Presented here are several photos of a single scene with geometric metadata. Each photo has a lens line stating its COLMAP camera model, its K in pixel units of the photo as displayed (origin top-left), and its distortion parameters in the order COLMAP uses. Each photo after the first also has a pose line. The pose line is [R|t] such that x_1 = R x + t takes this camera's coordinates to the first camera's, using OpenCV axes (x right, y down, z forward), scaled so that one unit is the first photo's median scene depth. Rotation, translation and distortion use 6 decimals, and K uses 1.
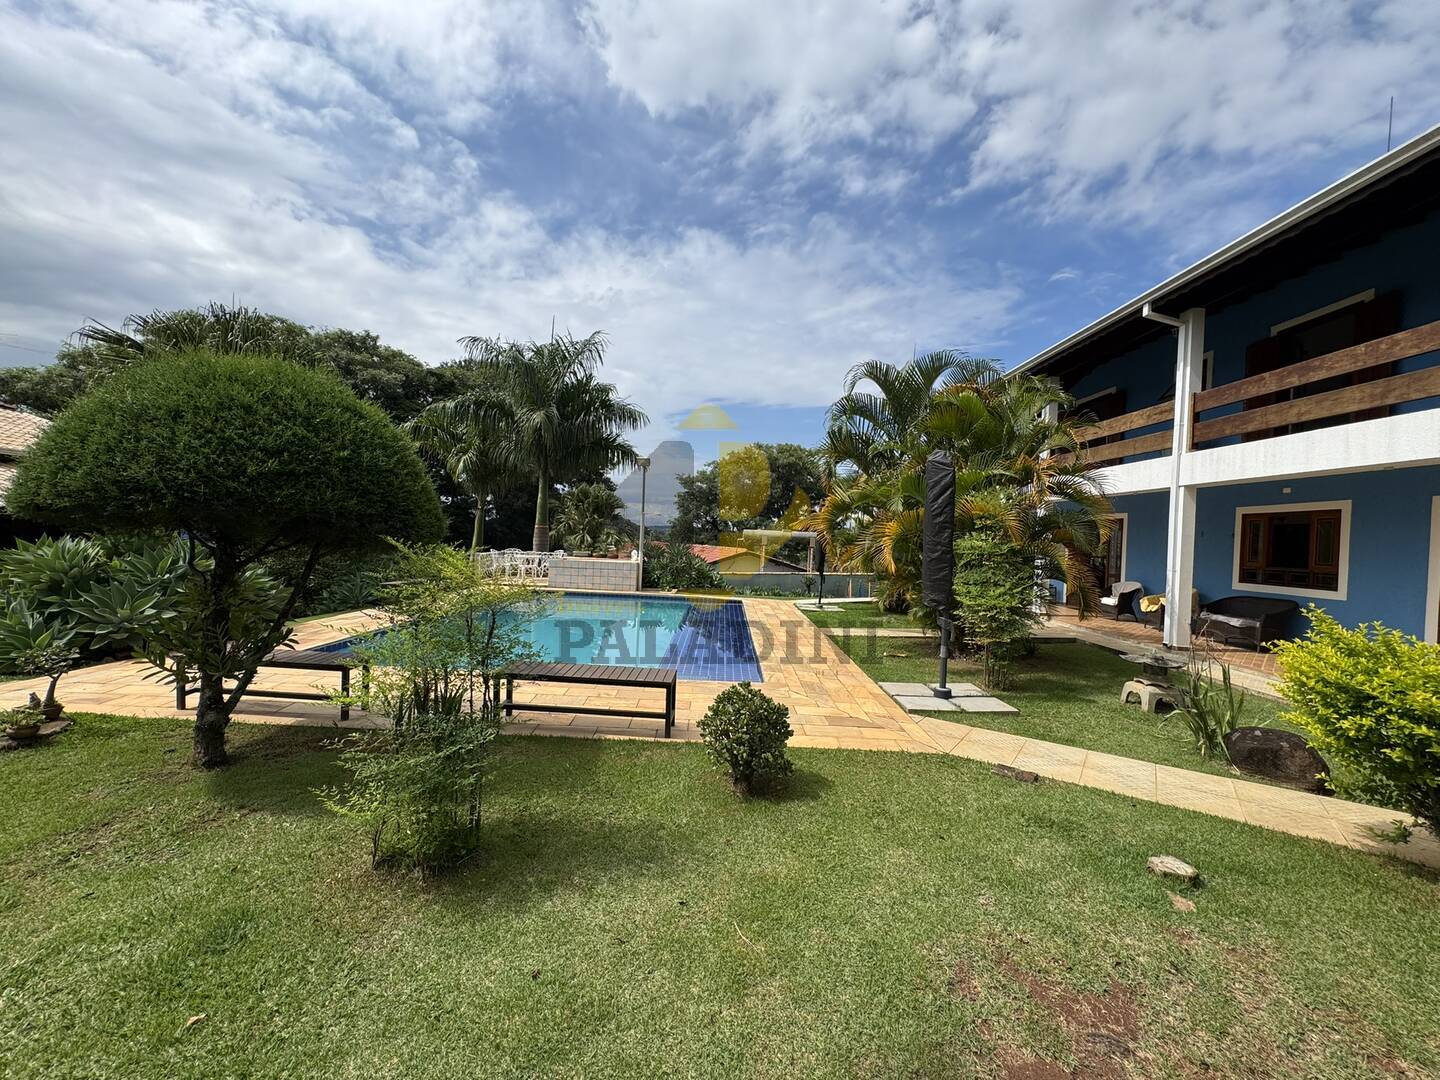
lens RADIAL K [[577.2, 0, 710.6], [0, 577.2, 538.7], [0, 0, 1]] dist [0.000695, -0.000195]
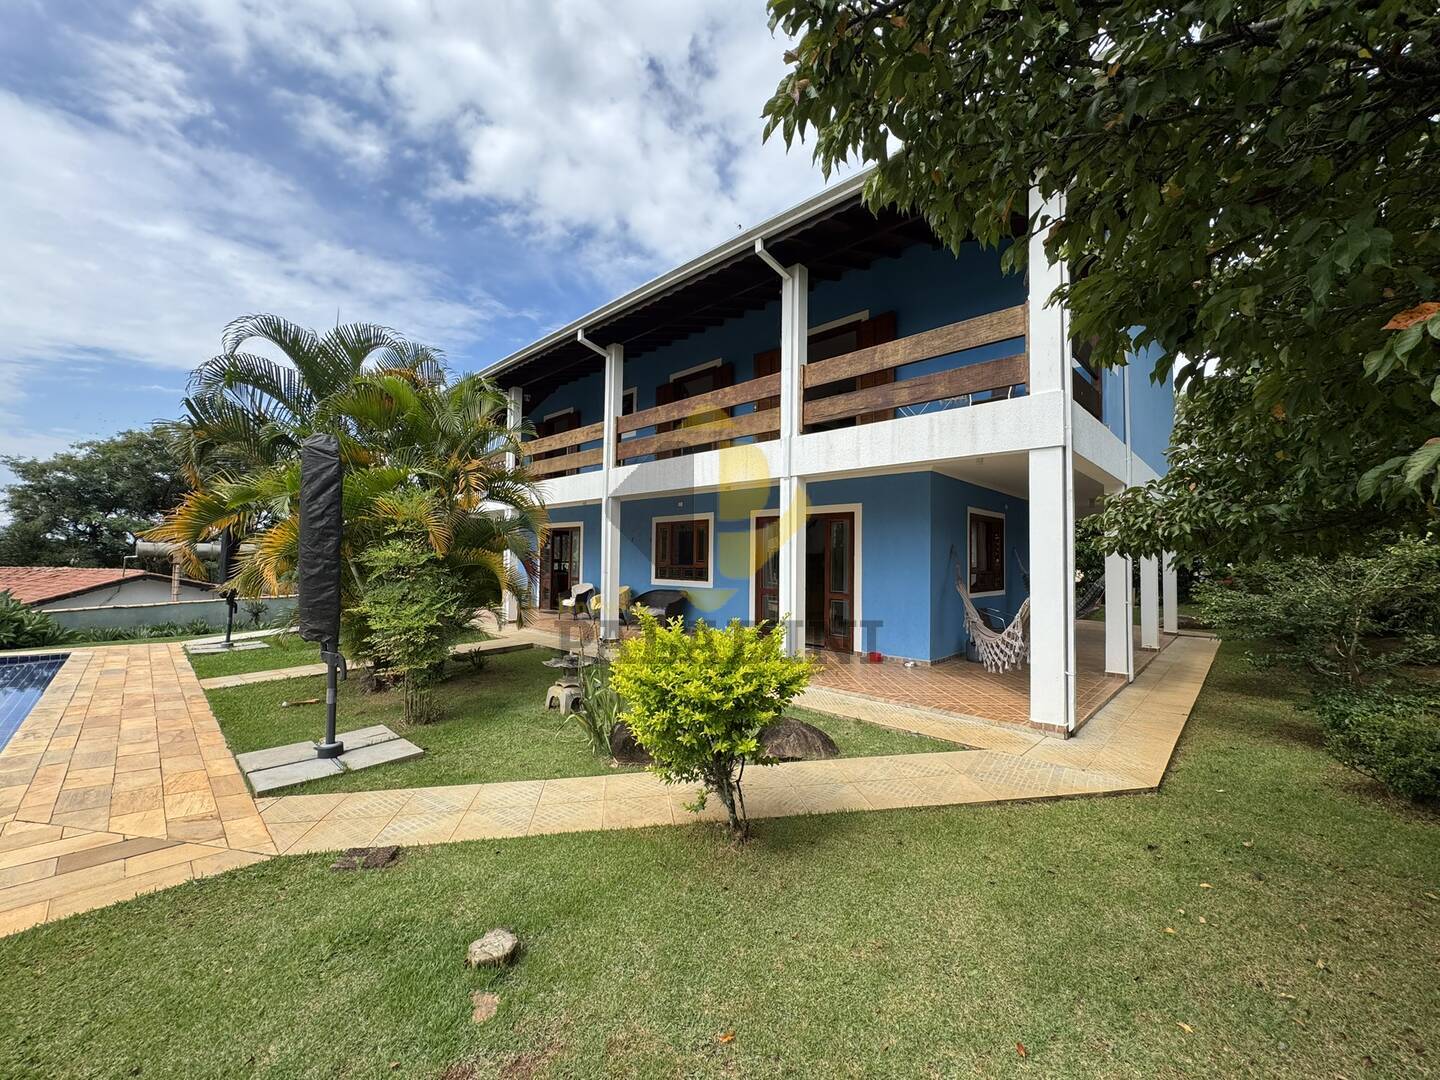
lens RADIAL K [[577.2, 0, 710.6], [0, 577.2, 538.7], [0, 0, 1]] dist [0.000695, -0.000195]
pose [[0.701629, -0.011929, 0.712443, 0.170883], [0.023809, 0.999694, -0.006708, 0.002864], [-0.712145, 0.021669, 0.701698, 0.077173]]
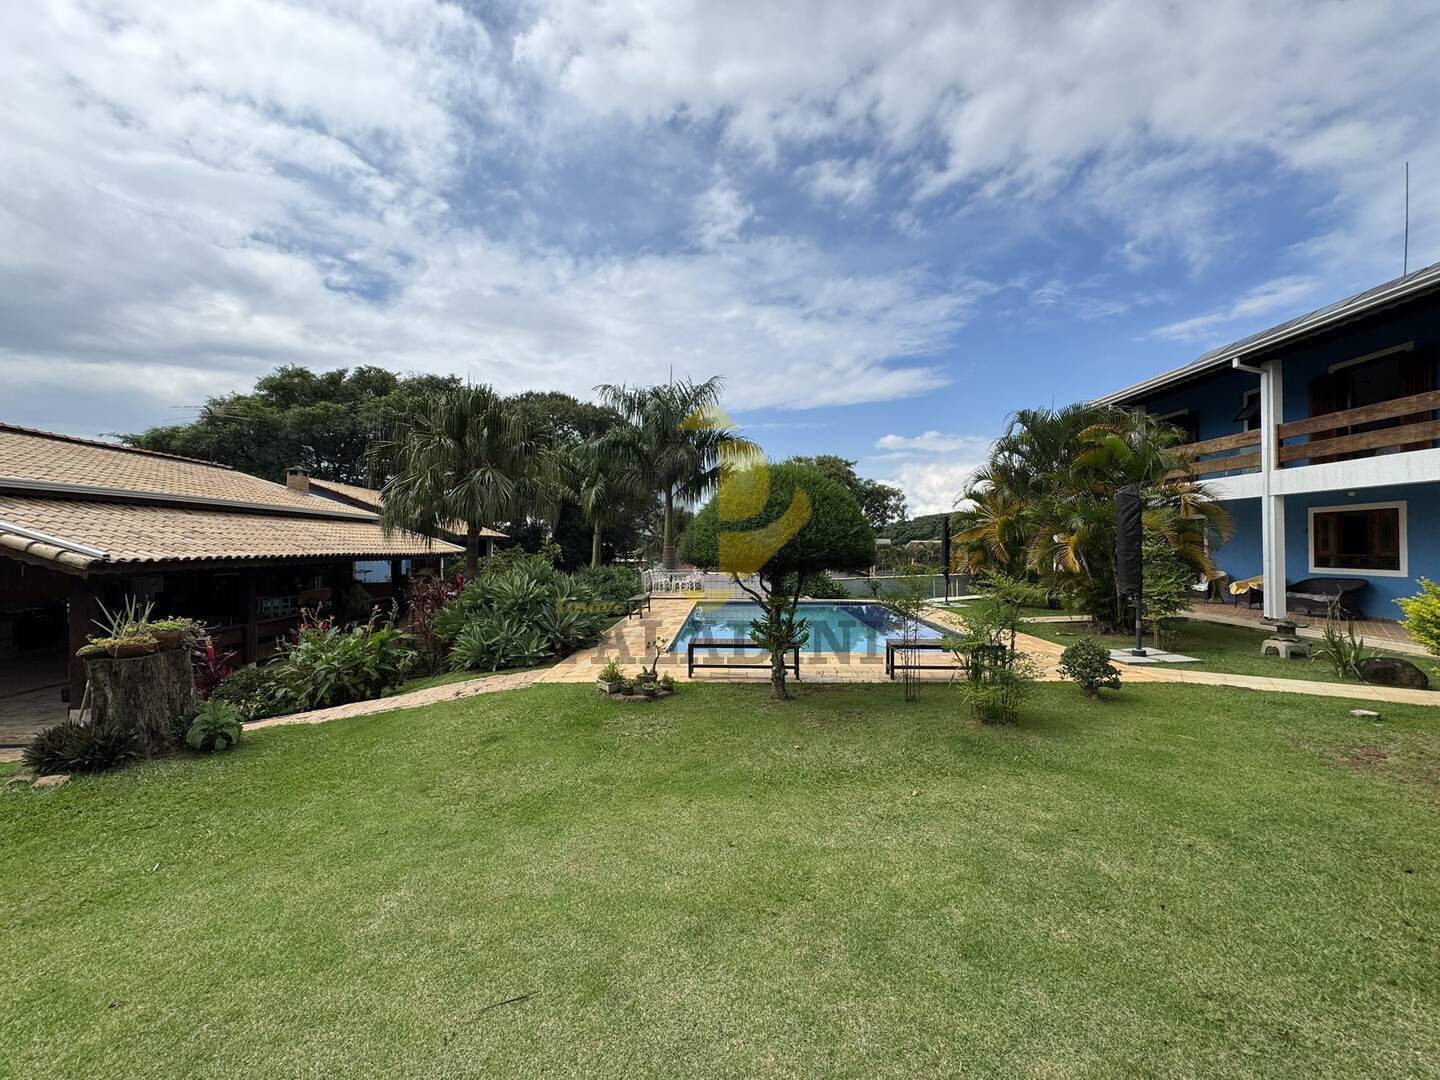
lens RADIAL K [[577.7, 0, 709.3], [0, 577.7, 537.5], [0, 0, 1]] dist [0.000349, -0.000003]
pose [[0.998767, -0.047418, -0.014713, -0.517079], [0.047114, 0.998683, -0.020329, -0.034773], [0.015657, 0.019611, 0.999685, -0.381399]]
